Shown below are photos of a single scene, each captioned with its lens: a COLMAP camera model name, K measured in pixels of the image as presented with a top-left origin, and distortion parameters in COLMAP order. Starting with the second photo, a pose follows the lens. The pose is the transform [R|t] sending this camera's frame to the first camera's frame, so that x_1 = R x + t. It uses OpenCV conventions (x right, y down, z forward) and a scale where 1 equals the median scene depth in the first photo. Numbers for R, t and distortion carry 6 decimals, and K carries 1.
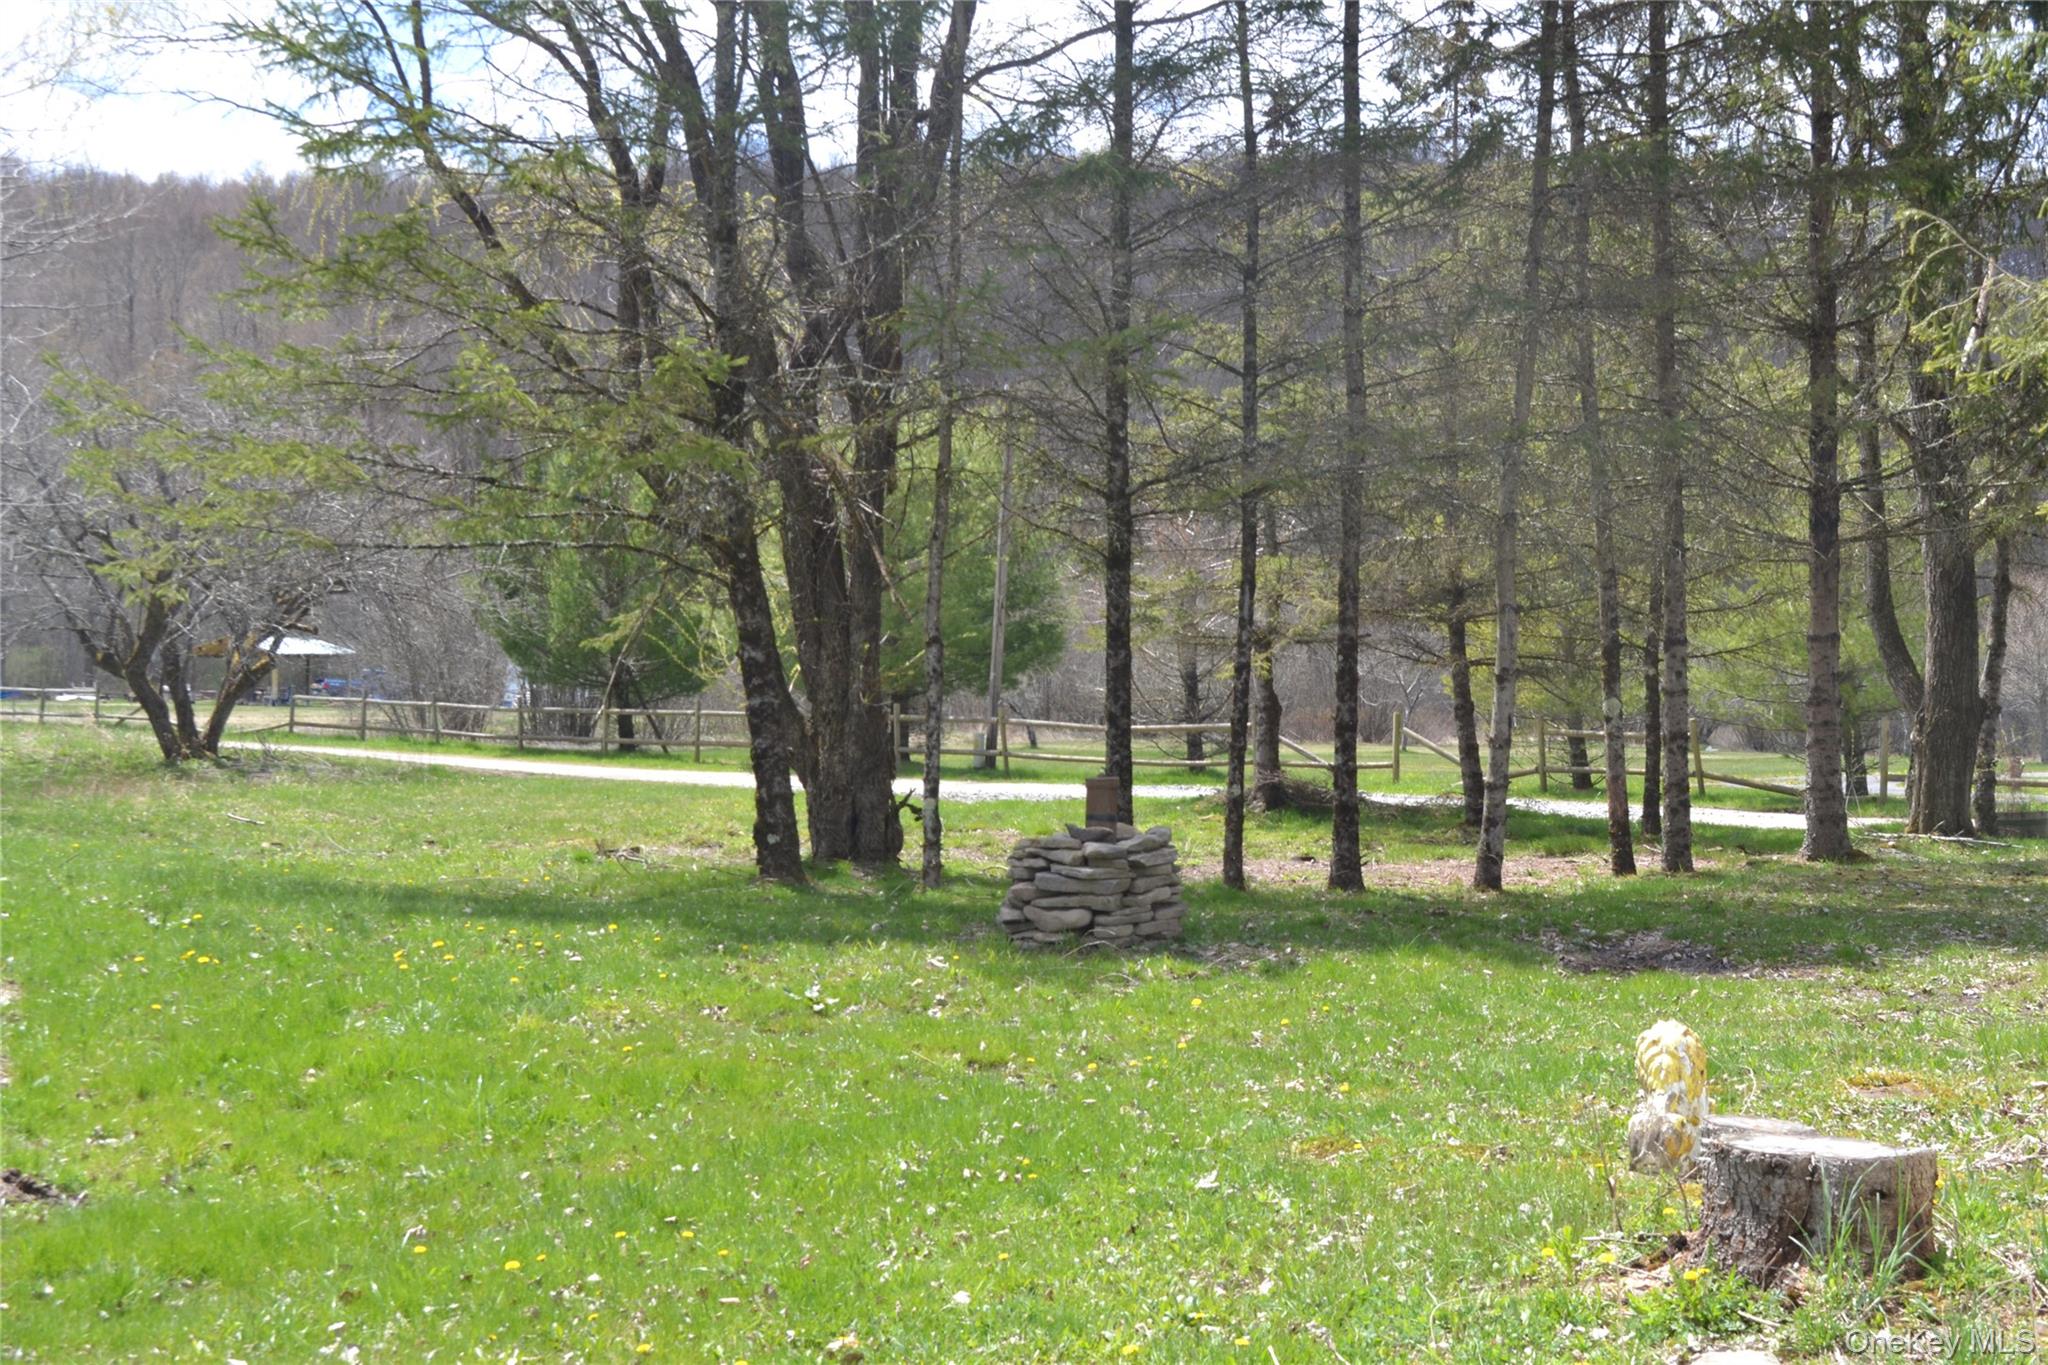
lens RADIAL K [[2907.6, 0, 1024.0], [0, 2907.6, 682.5], [0, 0, 1]] dist [0.002662, 0.015412]
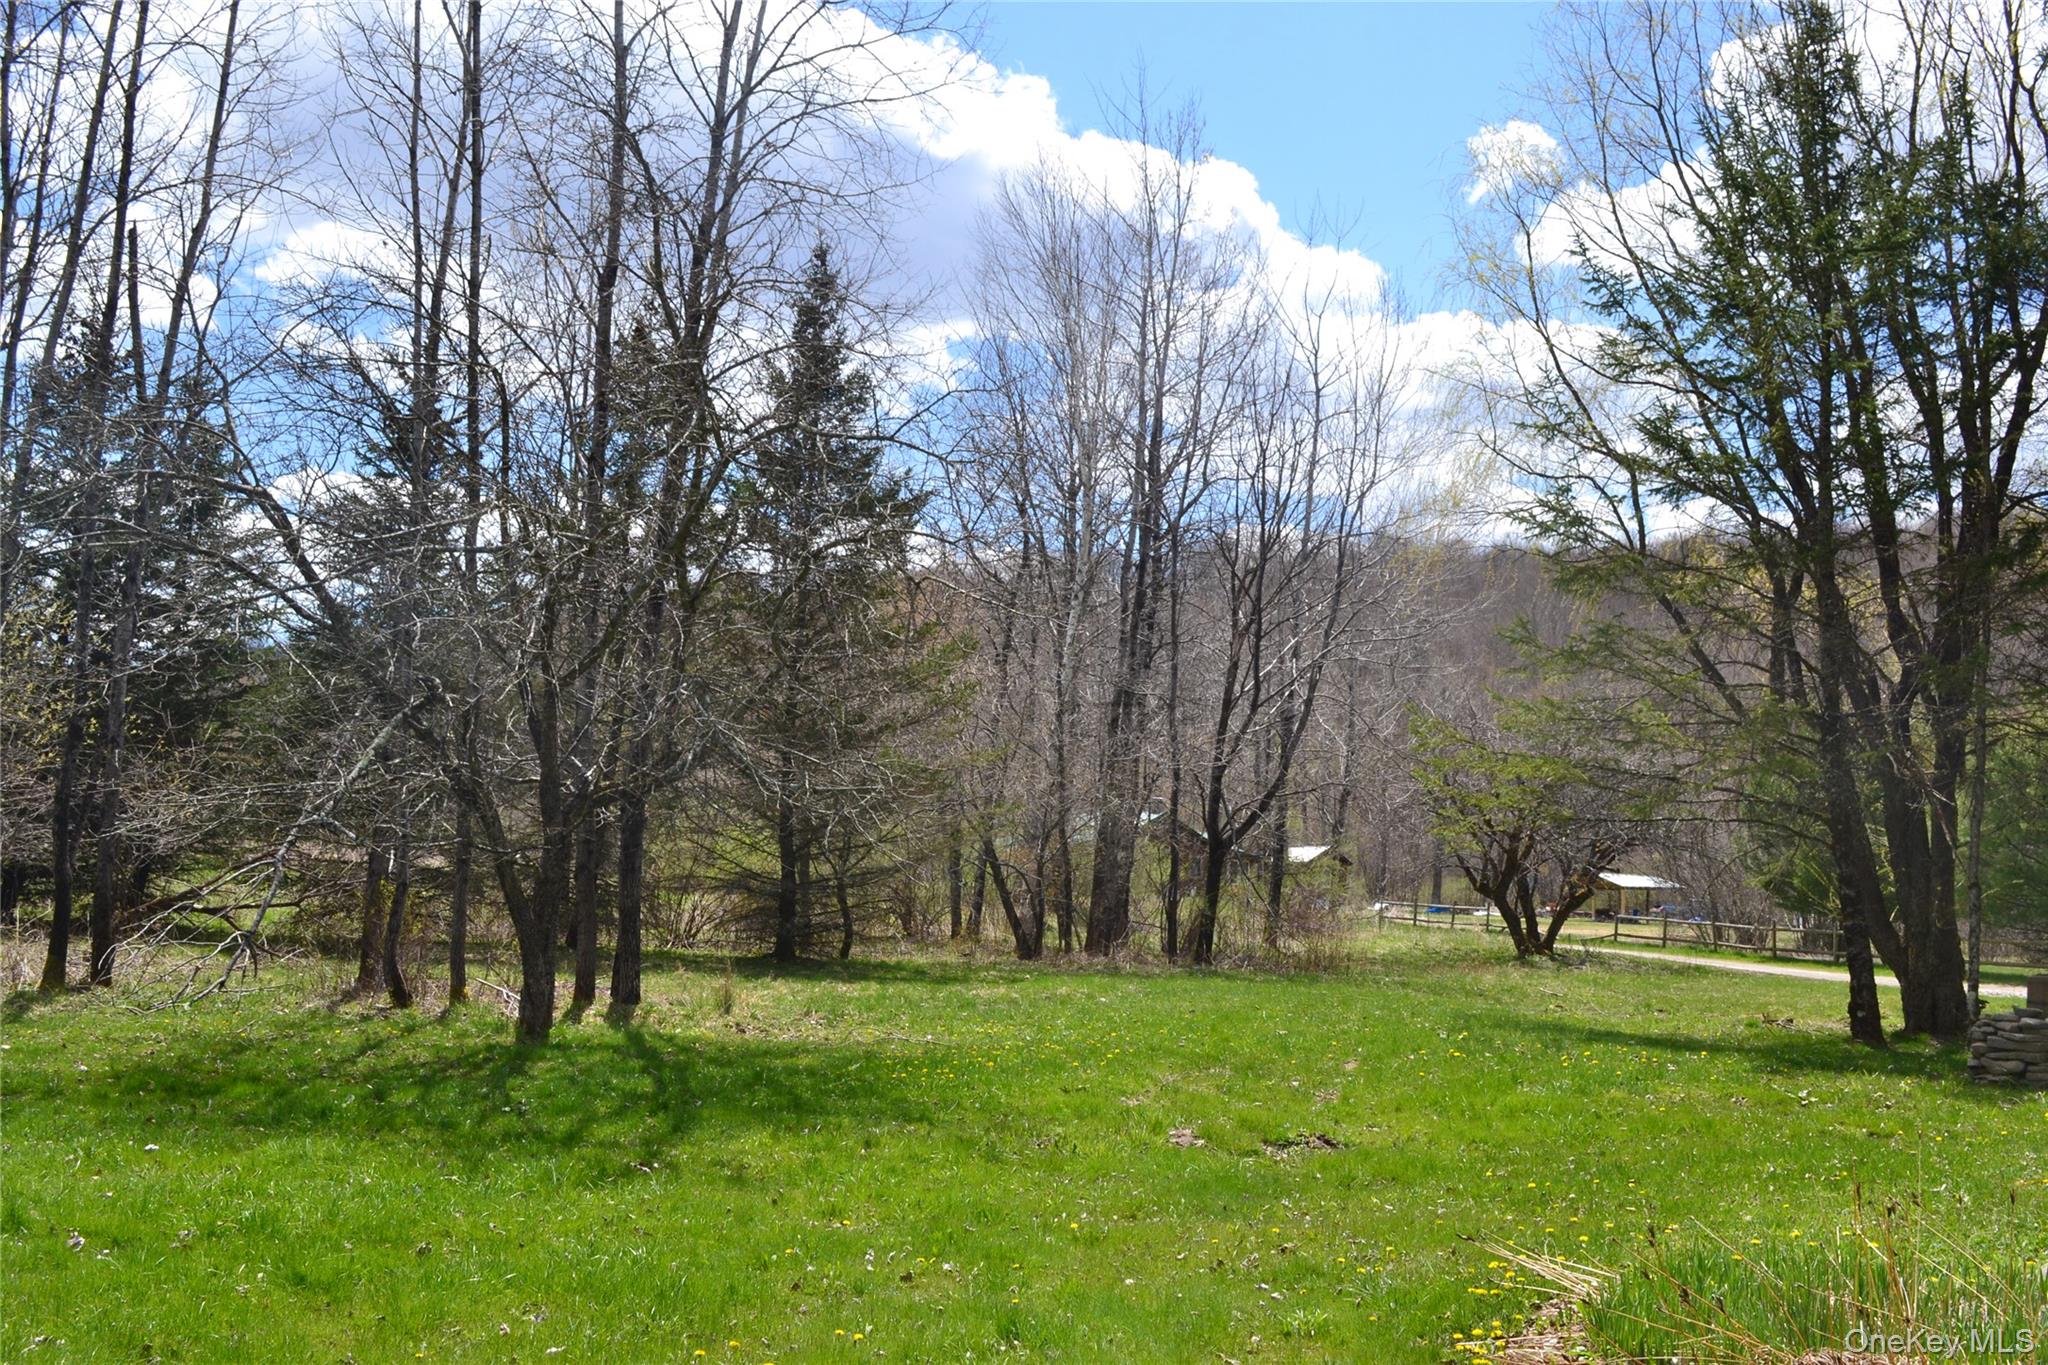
lens RADIAL K [[2132.2, 0, 1024.0], [0, 2132.2, 682.5], [0, 0, 1]] dist [-0.061486, 0.000098]
pose [[0.858637, -0.024458, -0.512001, 0.054525], [-0.029631, 0.994822, -0.097213, 0.000877], [0.511727, 0.098641, 0.853466, -0.091452]]
